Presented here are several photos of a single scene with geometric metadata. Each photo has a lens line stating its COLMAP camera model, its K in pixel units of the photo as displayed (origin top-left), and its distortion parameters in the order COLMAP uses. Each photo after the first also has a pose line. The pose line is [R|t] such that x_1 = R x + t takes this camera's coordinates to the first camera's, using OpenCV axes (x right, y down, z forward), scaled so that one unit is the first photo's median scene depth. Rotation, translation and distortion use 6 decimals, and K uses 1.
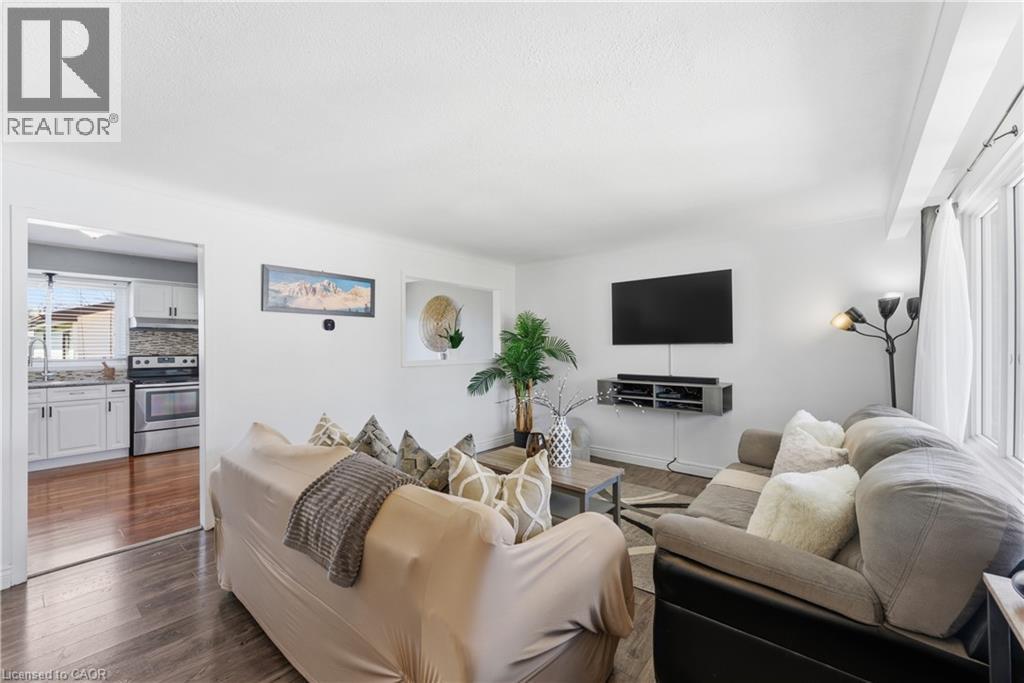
lens RADIAL K [[423.5, 0, 511.5], [0, 423.5, 343.4], [0, 0, 1]] dist [0.002615, 0.000168]
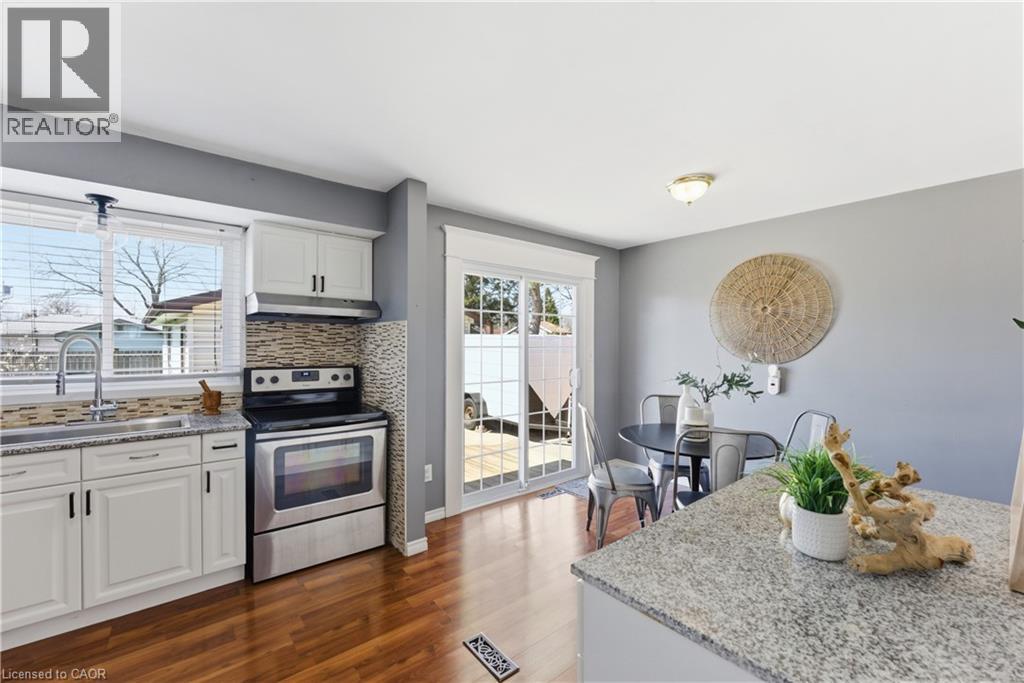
lens RADIAL K [[423.5, 0, 503.7], [0, 423.5, 346.5], [0, 0, 1]] dist [0.002615, 0.000168]
pose [[0.981954, 0.011139, -0.188790, -0.481334], [-0.008644, 0.999864, 0.014035, -0.007207], [0.188920, -0.012150, 0.981917, 0.537995]]
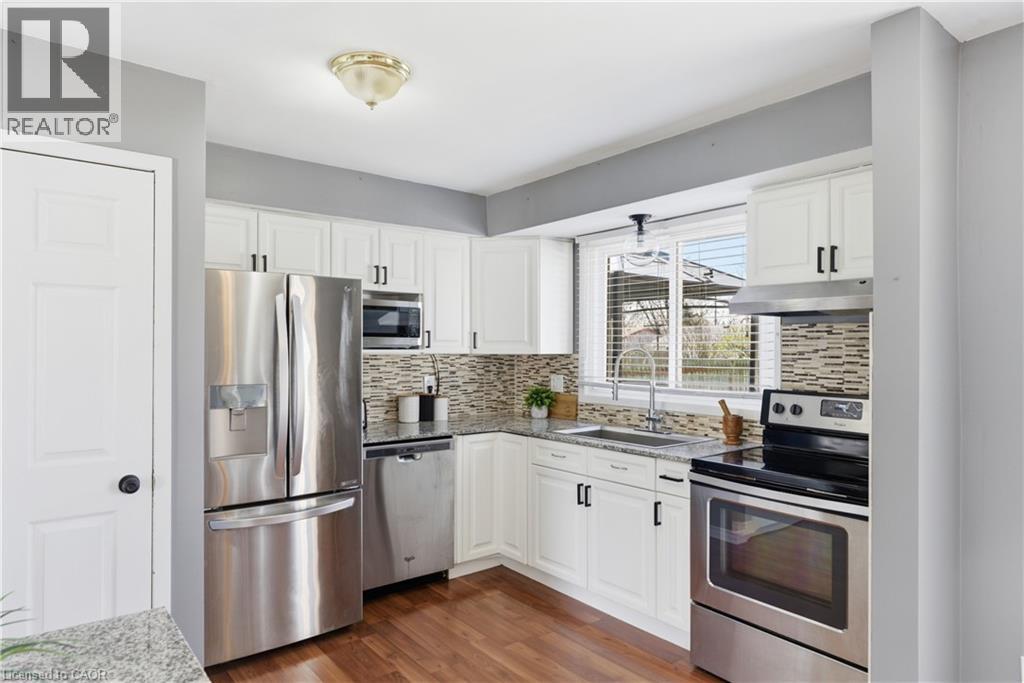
lens RADIAL K [[617.6, 0, 508.5], [0, 617.6, 342.1], [0, 0, 1]] dist [-0.003736, -0.000446]
pose [[-0.199020, -0.007082, -0.979970, -0.298223], [0.000111, 0.999974, -0.007249, -0.009431], [0.979995, -0.001551, -0.199014, 0.867222]]
